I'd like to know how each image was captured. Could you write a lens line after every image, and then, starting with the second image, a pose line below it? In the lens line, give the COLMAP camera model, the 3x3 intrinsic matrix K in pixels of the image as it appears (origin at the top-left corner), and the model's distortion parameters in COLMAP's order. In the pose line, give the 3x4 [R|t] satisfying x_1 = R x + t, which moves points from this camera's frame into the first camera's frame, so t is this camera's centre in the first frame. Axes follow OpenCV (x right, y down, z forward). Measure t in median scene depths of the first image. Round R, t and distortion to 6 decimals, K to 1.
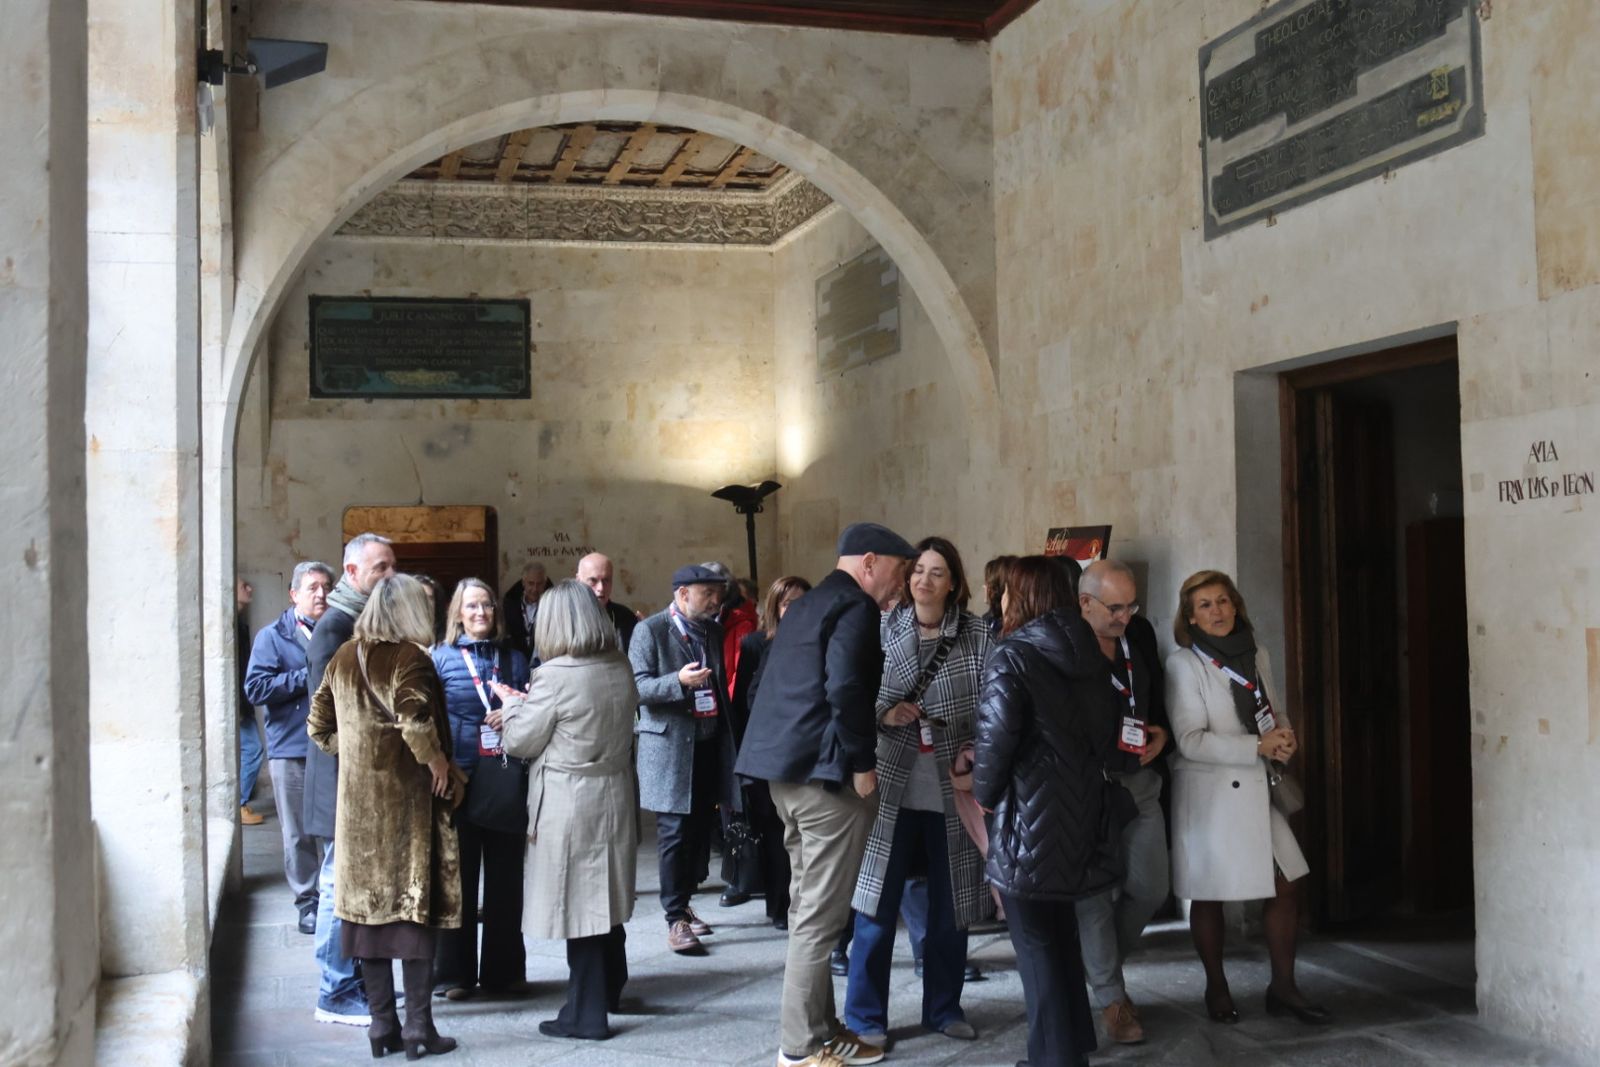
lens RADIAL K [[1745.4, 0, 801.3], [0, 1745.4, 535.0], [0, 0, 1]] dist [-0.072011, 0.000000]
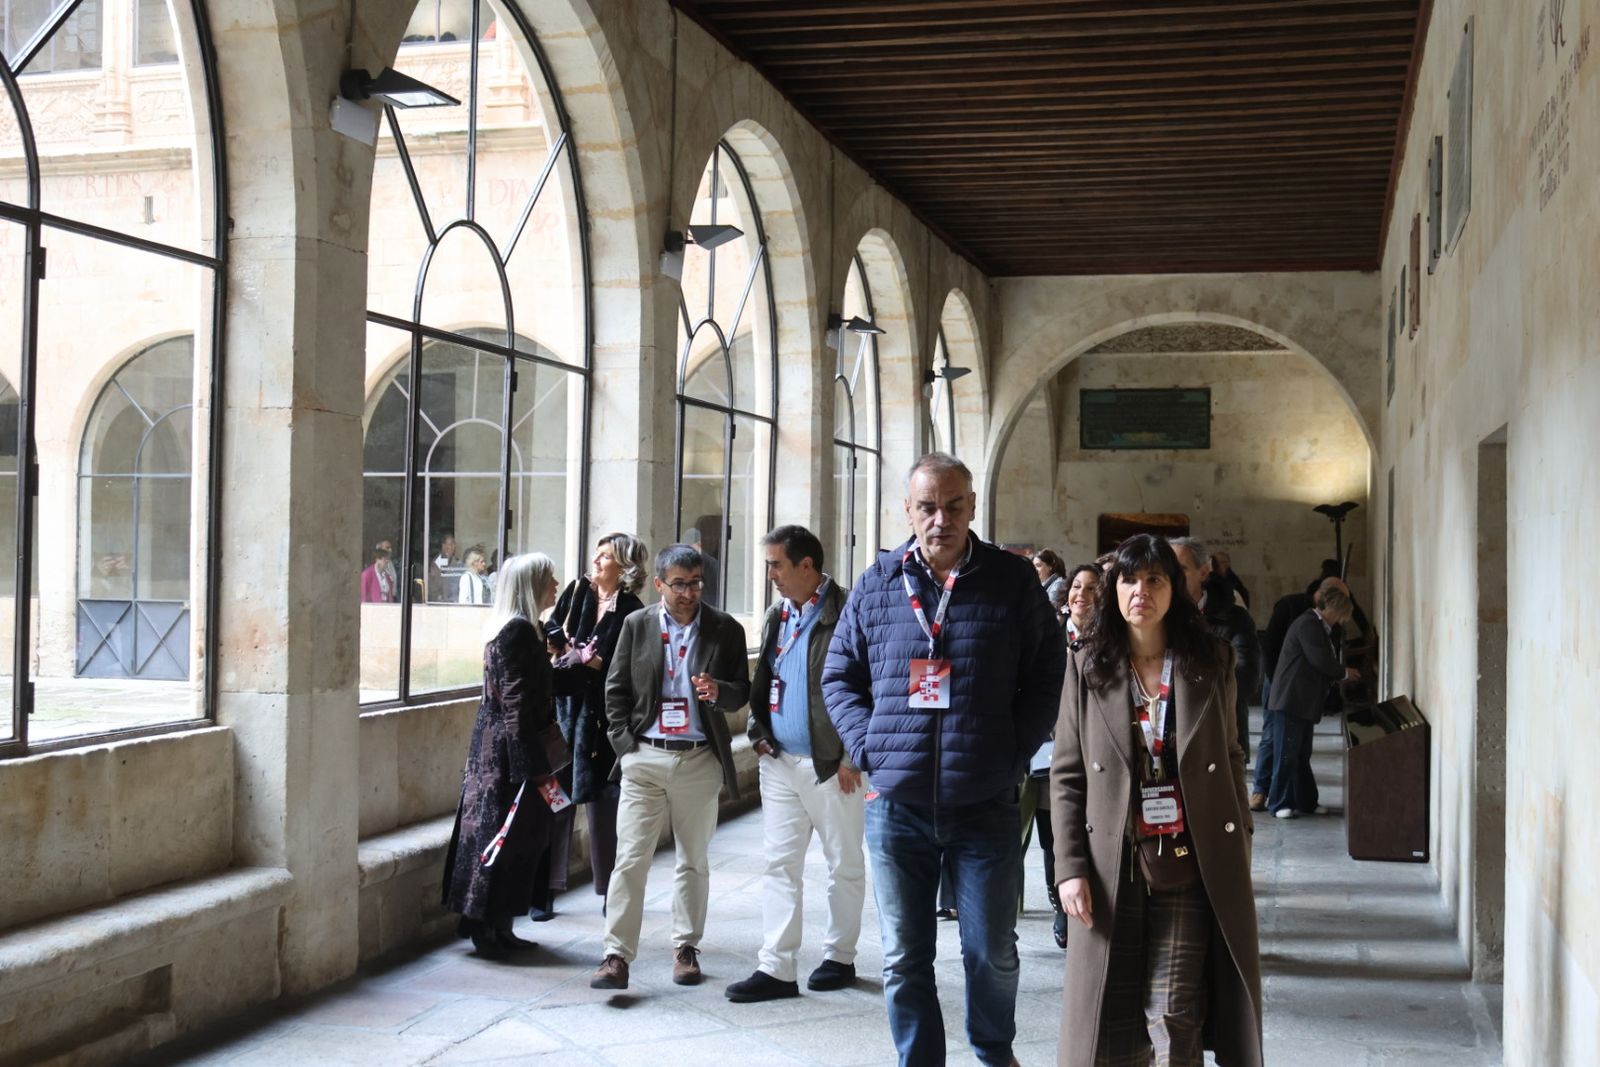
lens RADIAL K [[1745.4, 0, 801.1], [0, 1745.4, 534.8], [0, 0, 1]] dist [-0.072011, 0.000000]
pose [[0.851485, 0.021927, -0.523920, 0.381017], [-0.013395, 0.999709, 0.020071, -0.025597], [0.524208, -0.010072, 0.851531, -0.601562]]
